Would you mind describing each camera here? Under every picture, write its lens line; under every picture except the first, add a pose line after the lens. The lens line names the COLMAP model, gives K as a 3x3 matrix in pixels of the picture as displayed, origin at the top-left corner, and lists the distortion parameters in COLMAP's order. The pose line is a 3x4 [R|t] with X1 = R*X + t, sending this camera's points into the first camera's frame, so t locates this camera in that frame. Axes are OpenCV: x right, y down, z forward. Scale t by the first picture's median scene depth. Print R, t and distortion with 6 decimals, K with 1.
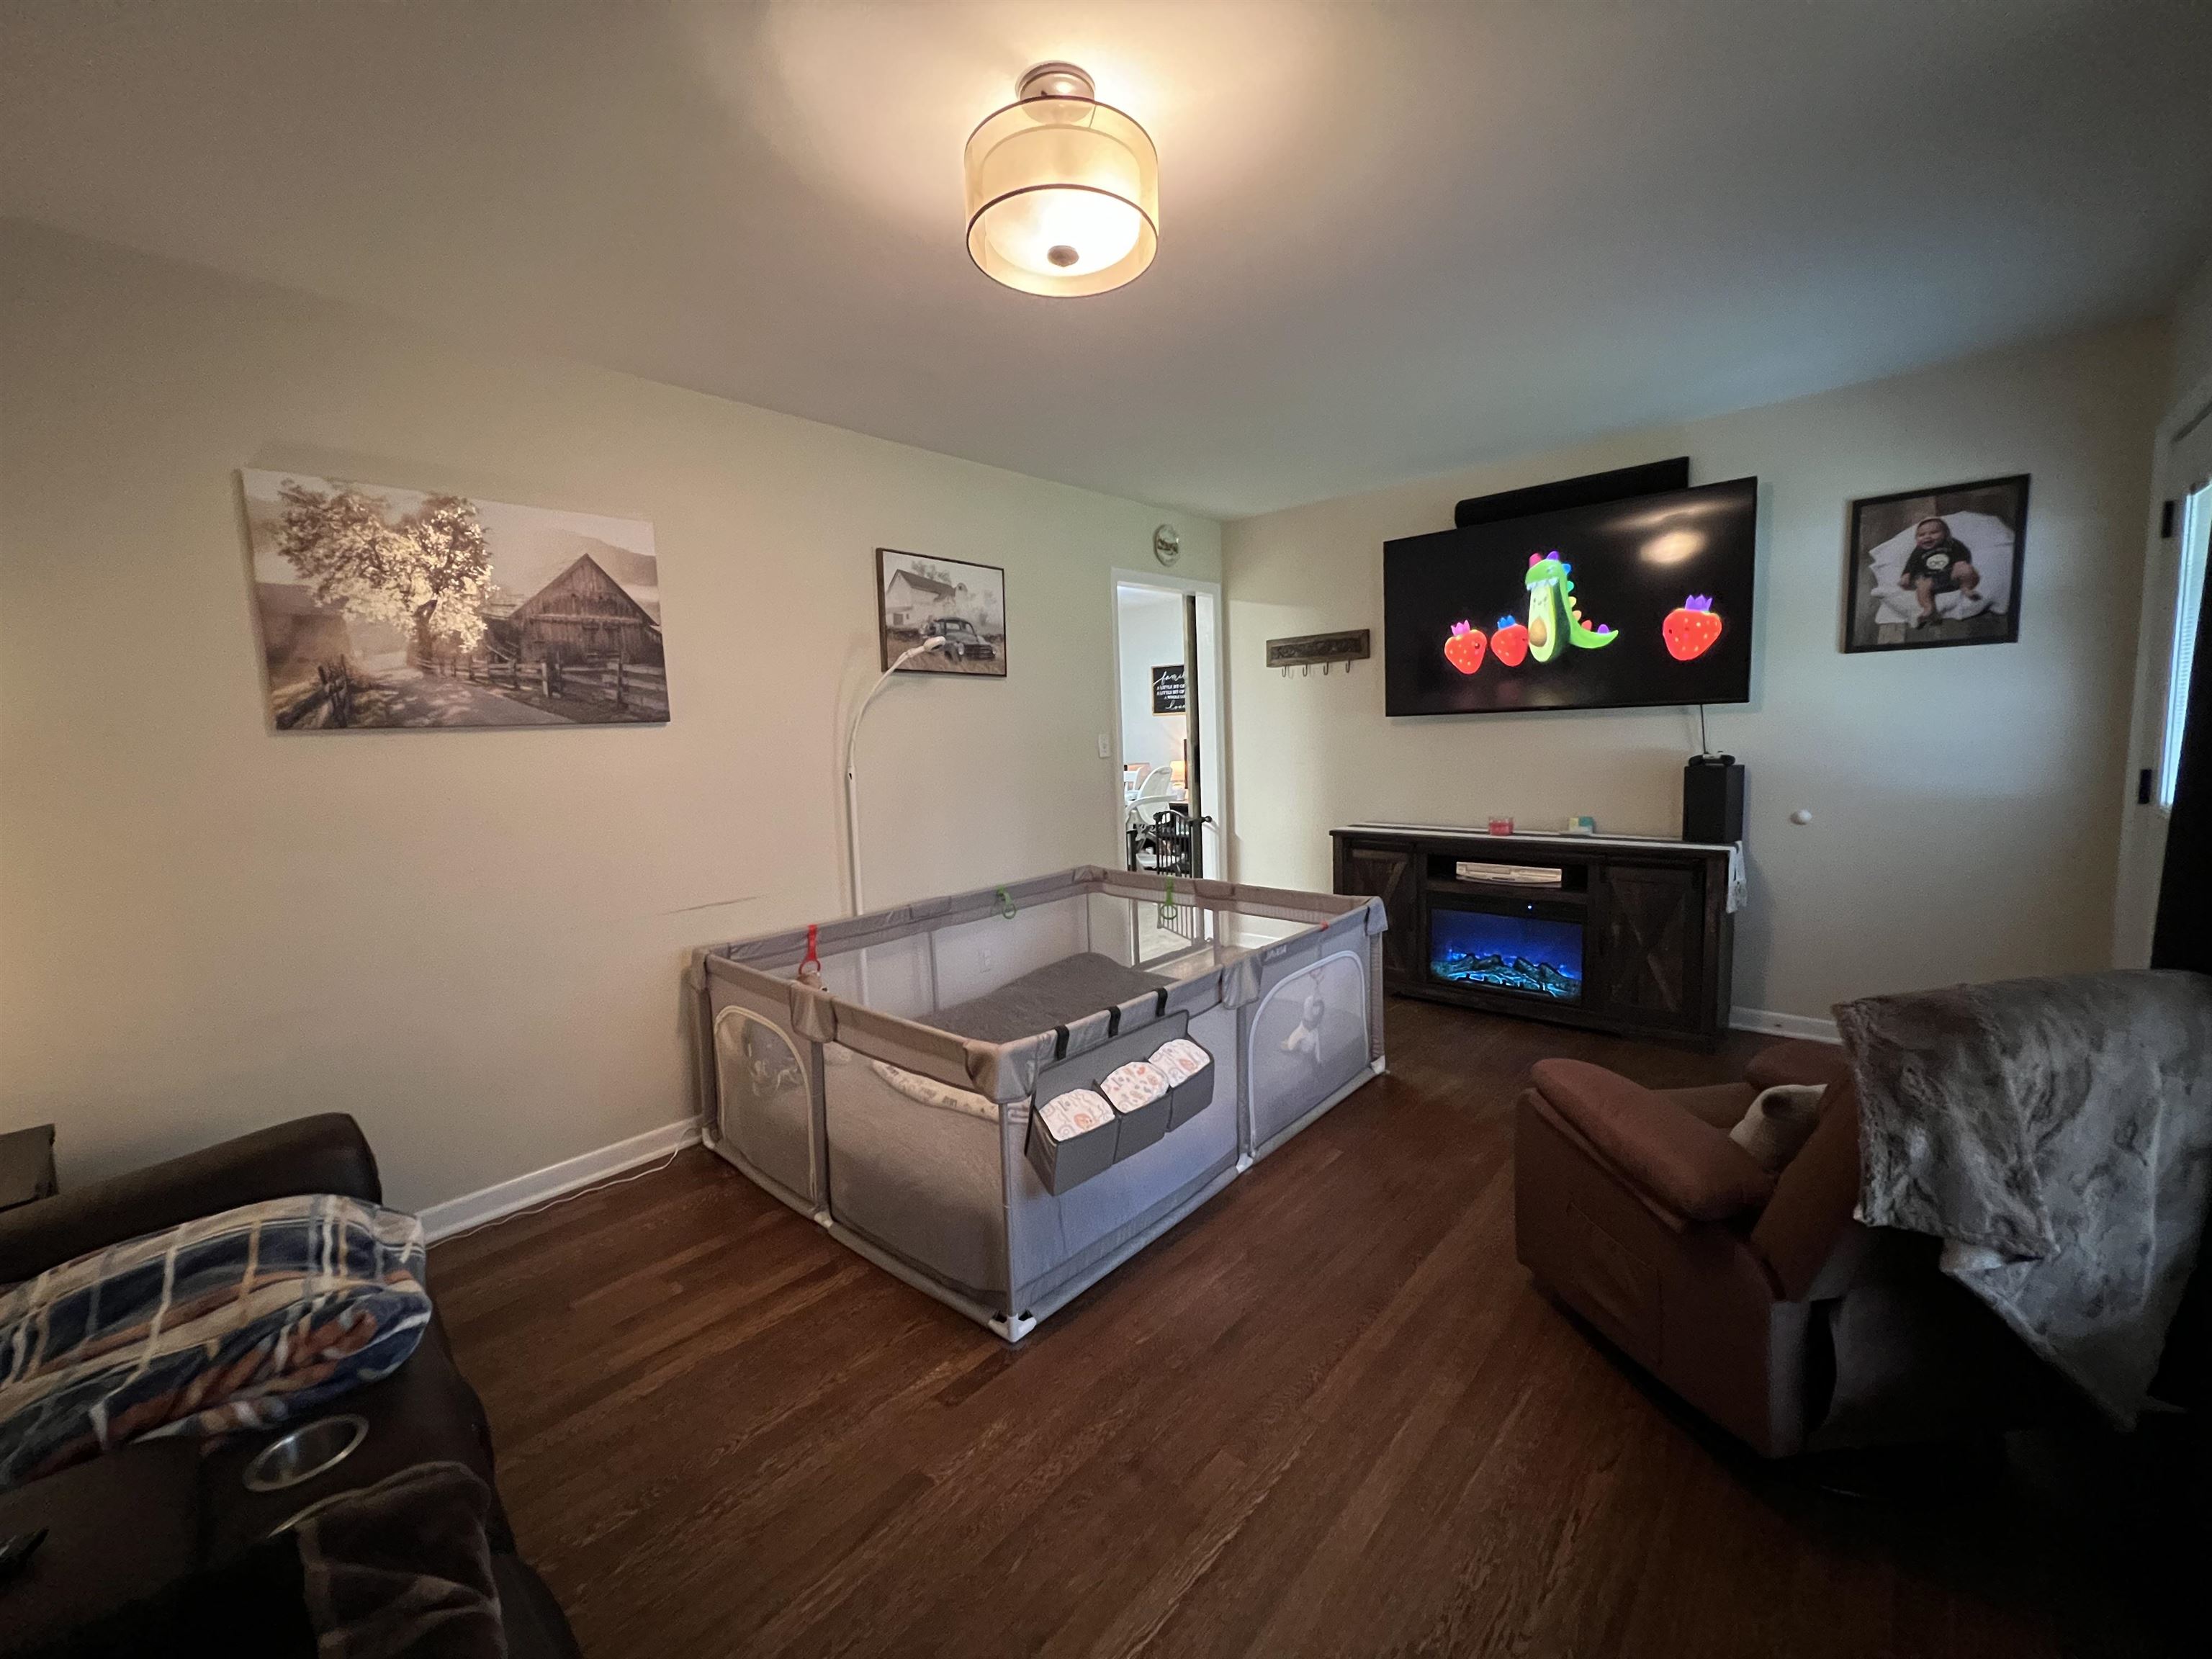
lens RADIAL K [[887.0, 0, 1100.6], [0, 887.0, 824.5], [0, 0, 1]] dist [-0.002925, -0.000270]
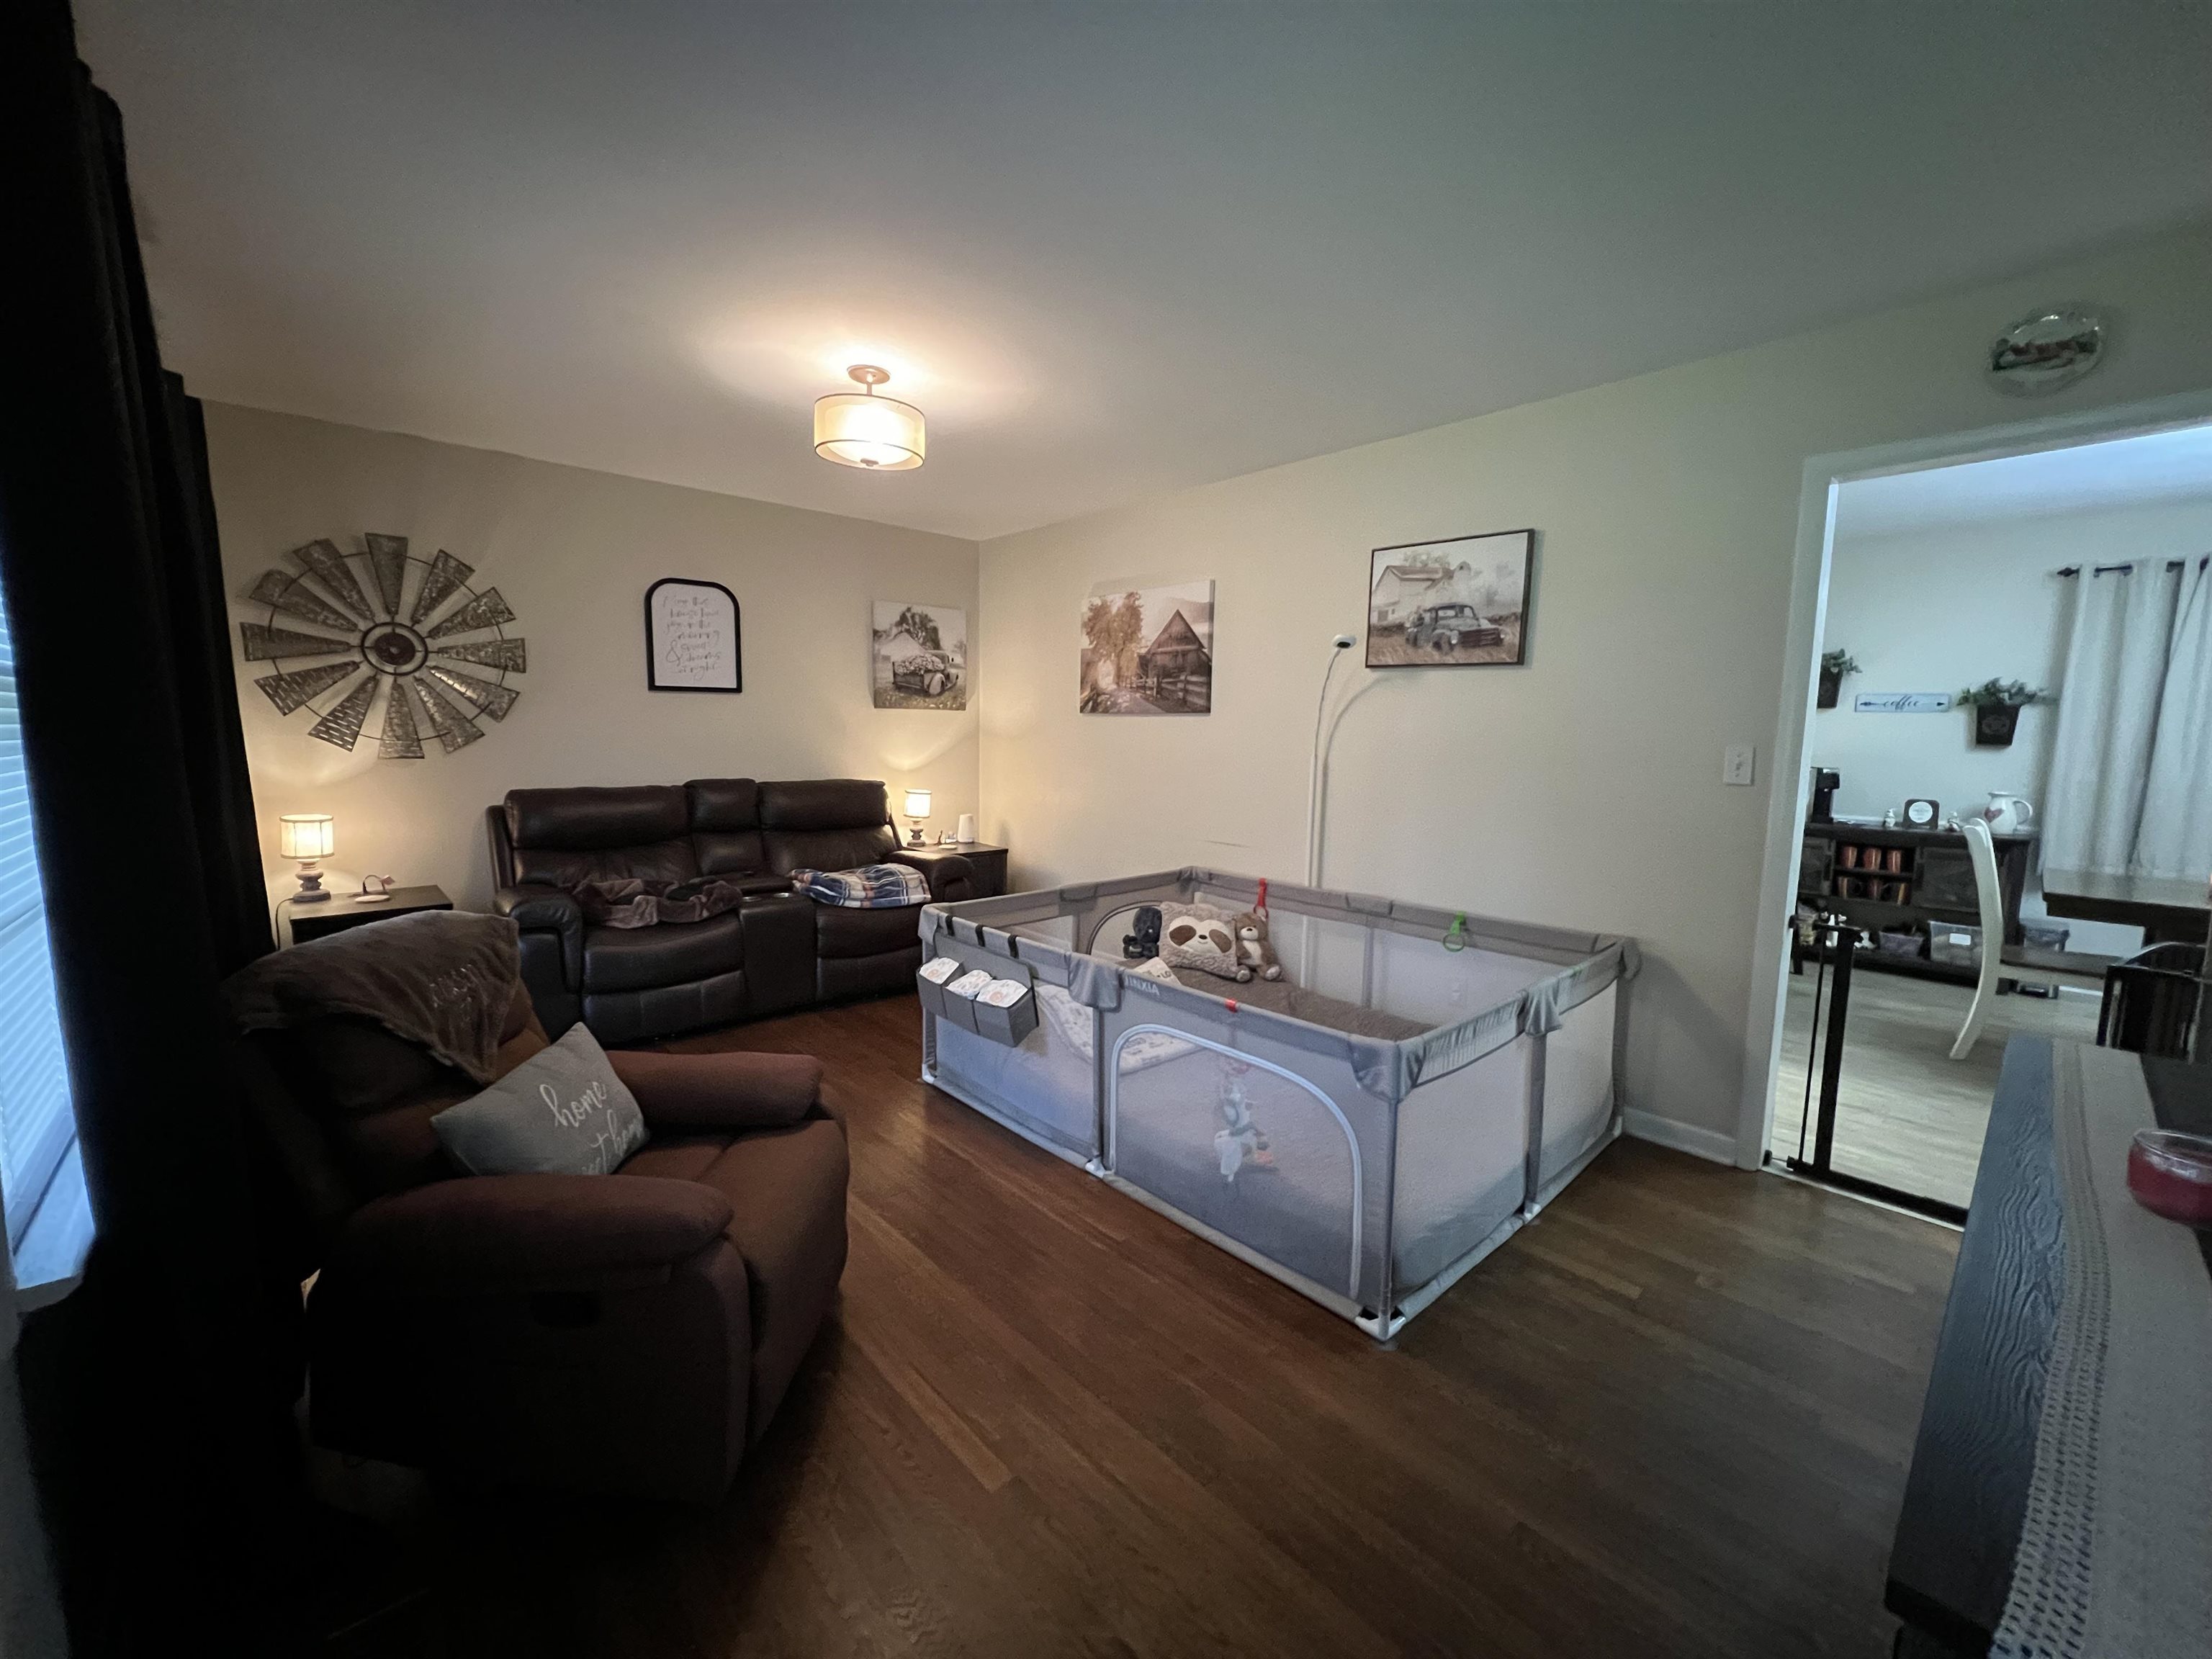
lens RADIAL K [[887.0, 0, 1100.3], [0, 887.0, 826.3], [0, 0, 1]] dist [-0.002925, -0.000270]
pose [[-0.107796, 0.146583, -0.983307, 0.843588], [-0.119144, 0.980038, 0.159157, -0.119573], [0.987008, 0.134312, -0.088180, 0.808861]]
